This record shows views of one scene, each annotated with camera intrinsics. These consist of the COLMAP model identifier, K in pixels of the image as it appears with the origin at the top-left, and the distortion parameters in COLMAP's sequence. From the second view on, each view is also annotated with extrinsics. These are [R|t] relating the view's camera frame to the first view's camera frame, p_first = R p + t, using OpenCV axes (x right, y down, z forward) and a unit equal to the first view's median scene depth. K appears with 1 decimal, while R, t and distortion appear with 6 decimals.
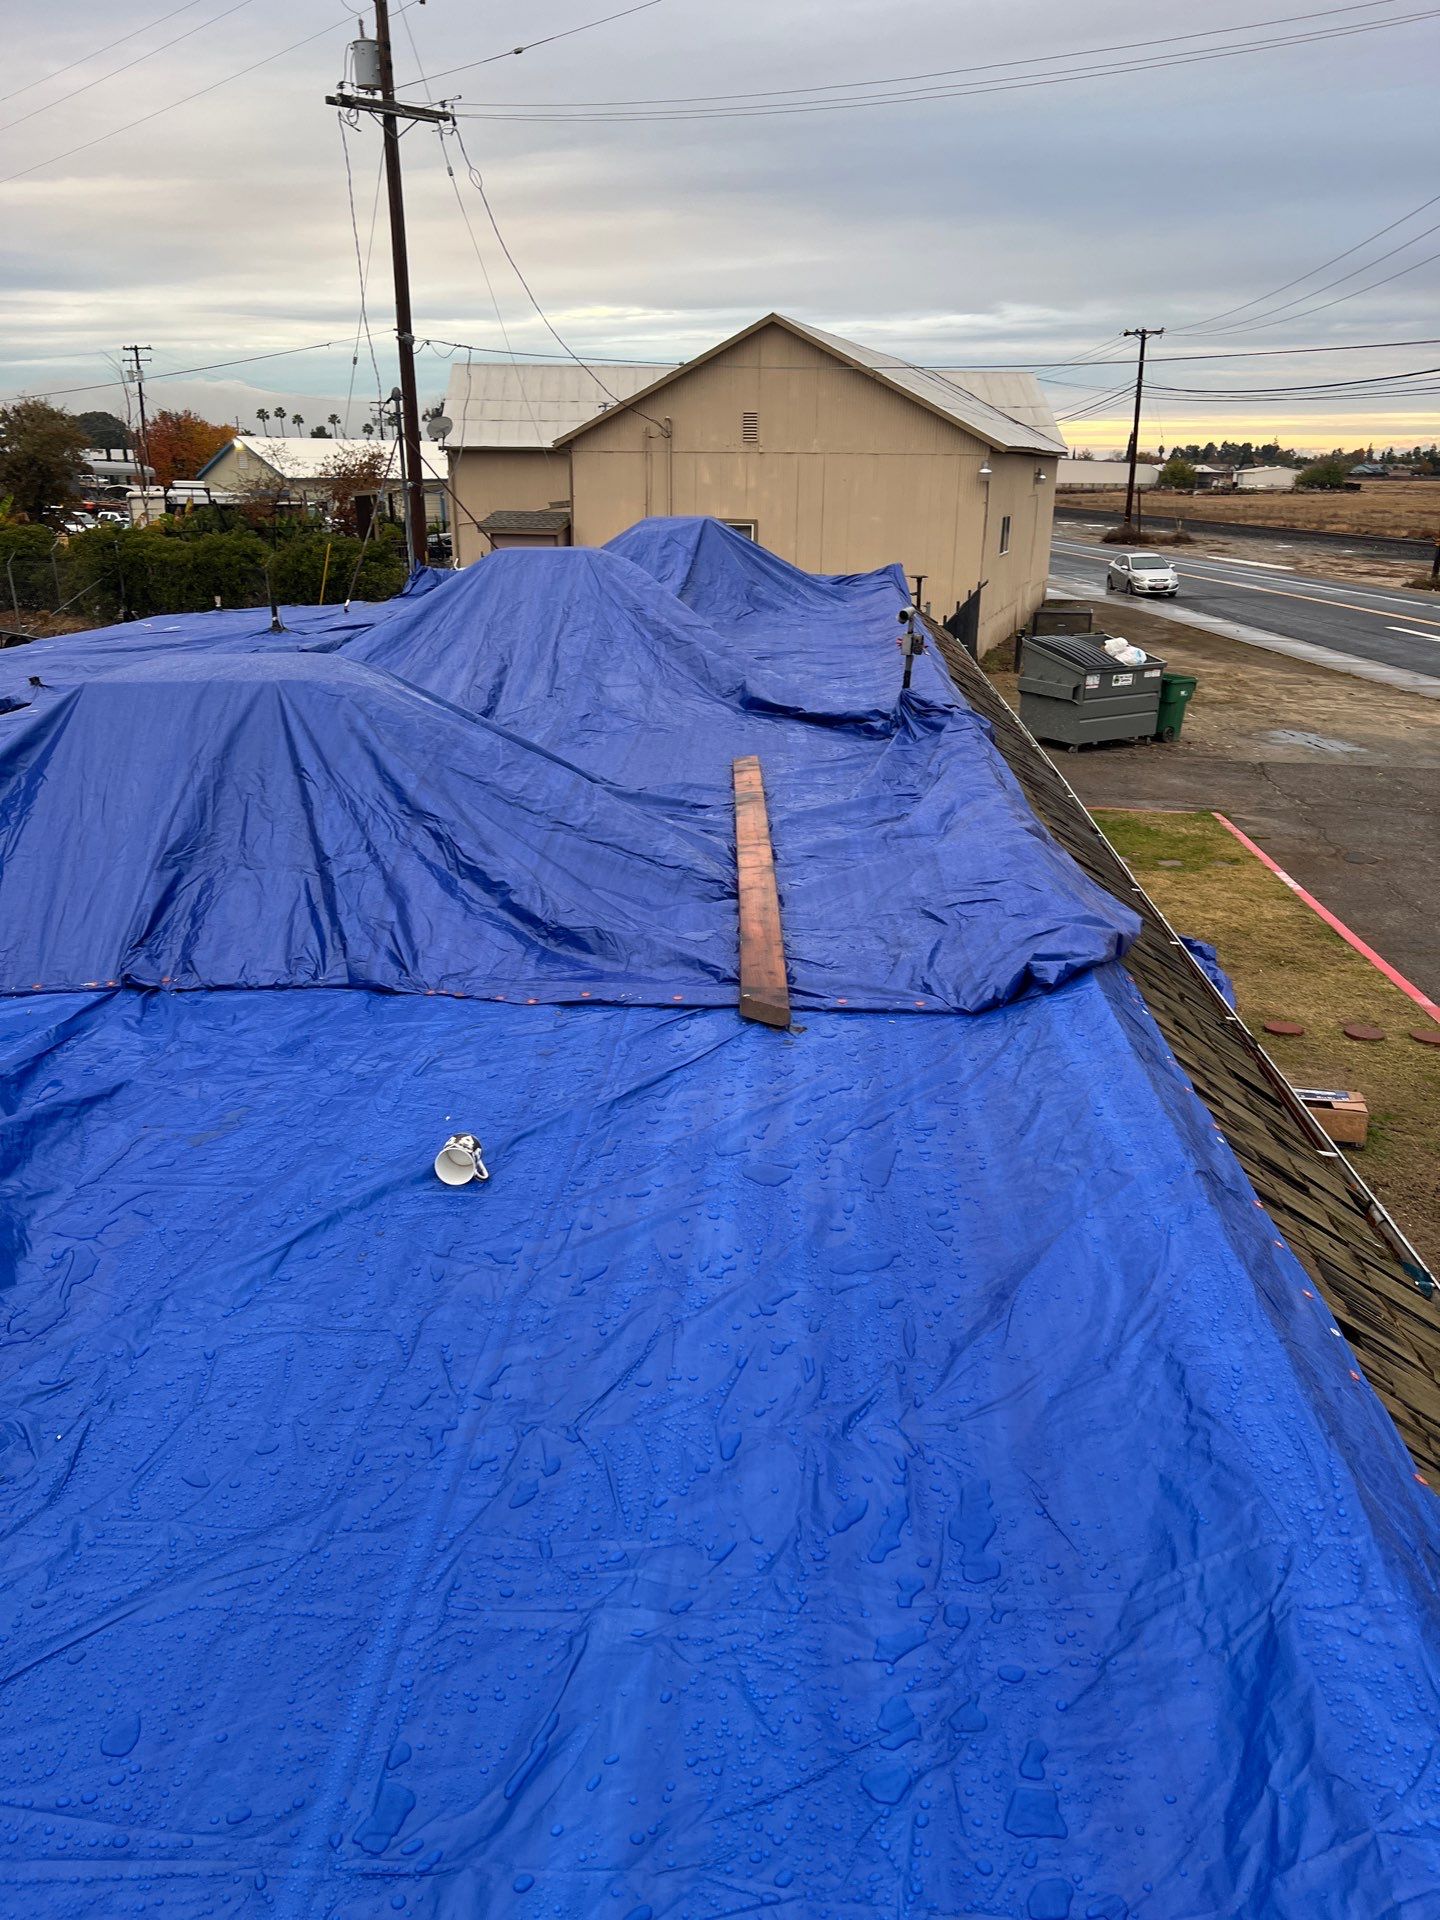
lens RADIAL K [[1425.2, 0, 702.7], [0, 1425.2, 957.0], [0, 0, 1]] dist [0.039858, -0.042086]
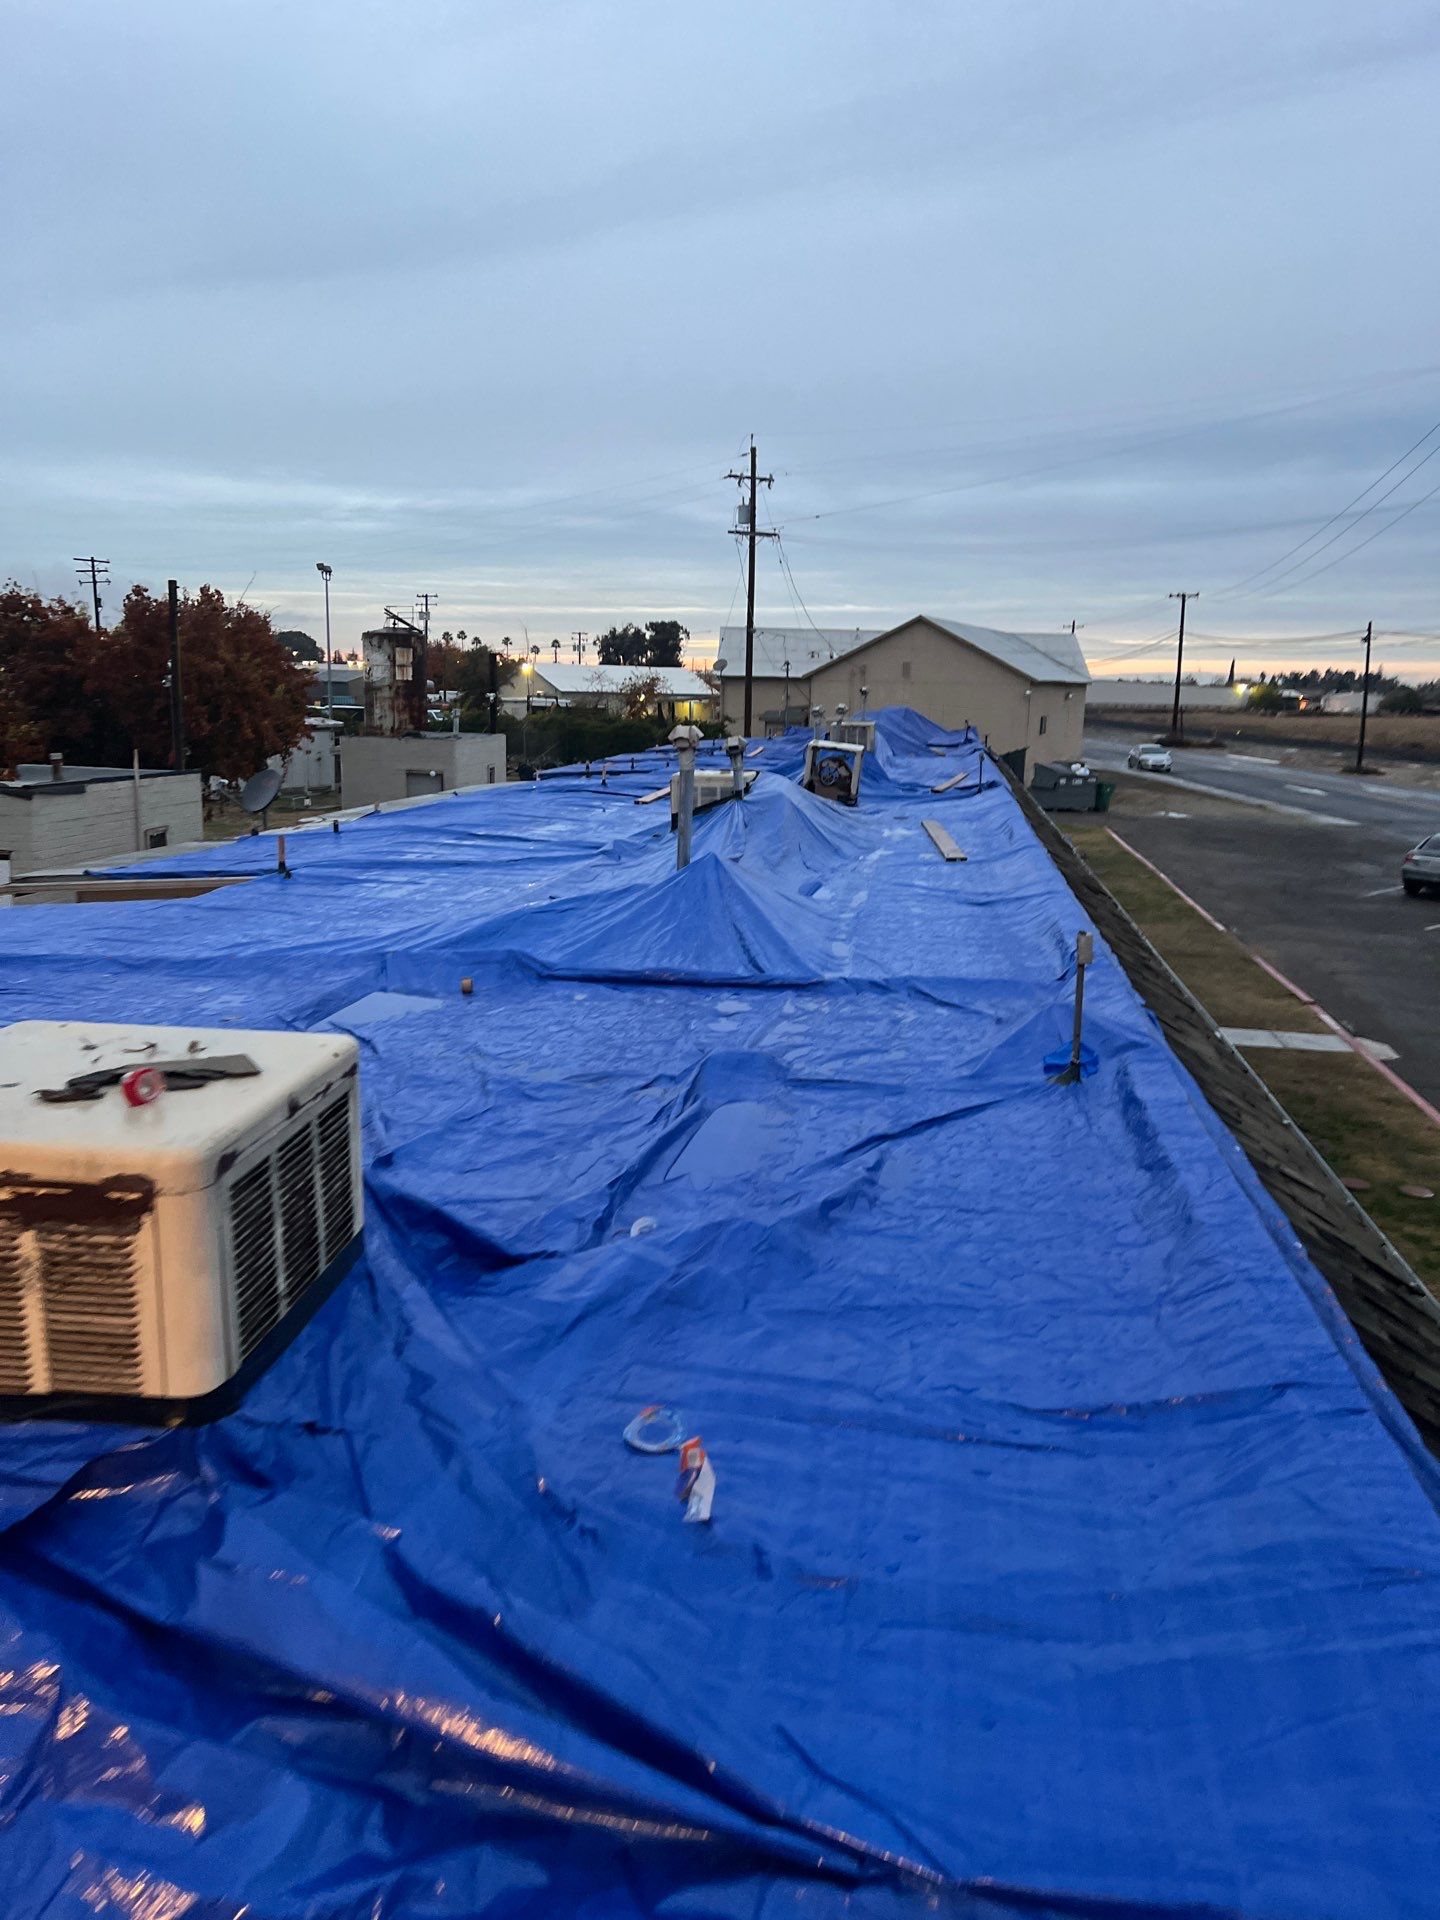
lens RADIAL K [[1410.2, 0, 713.9], [0, 1410.2, 965.1], [0, 0, 1]] dist [0.074213, -0.076311]
pose [[0.997163, 0.028901, -0.069497, -0.077681], [-0.037946, 0.990446, -0.132574, 0.274383], [0.065001, 0.134836, 0.988734, -0.810158]]
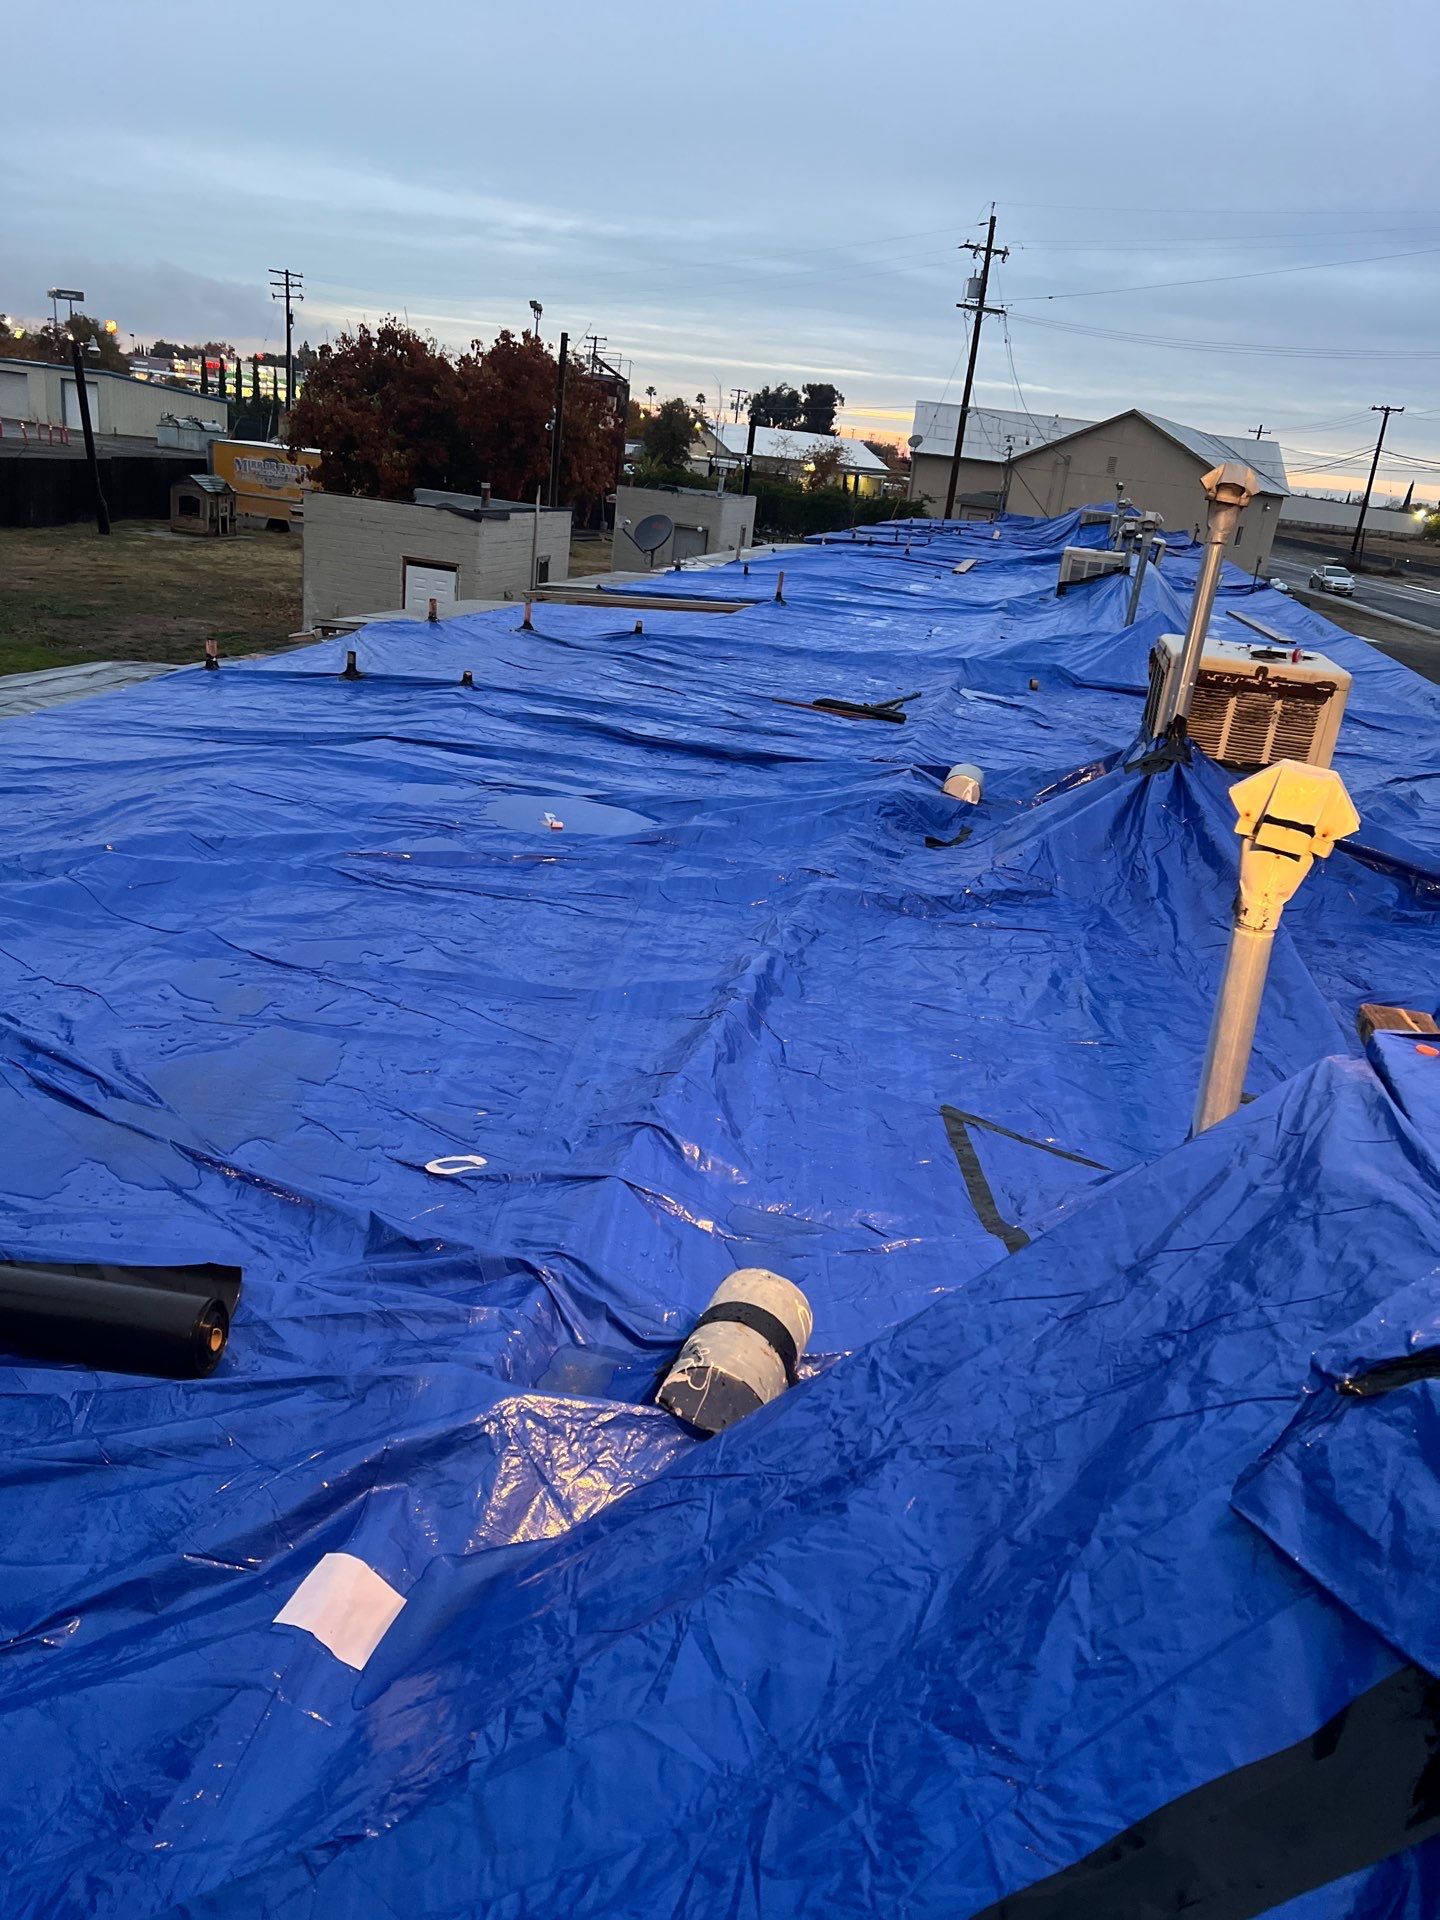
lens RADIAL K [[1422.4, 0, 729.9], [0, 1422.4, 969.4], [0, 0, 1]] dist [0.039049, -0.040806]
pose [[0.982936, 0.148158, -0.109026, -0.152231], [-0.146494, 0.988940, 0.023155, 0.315707], [0.111251, -0.006788, 0.993769, -0.924145]]
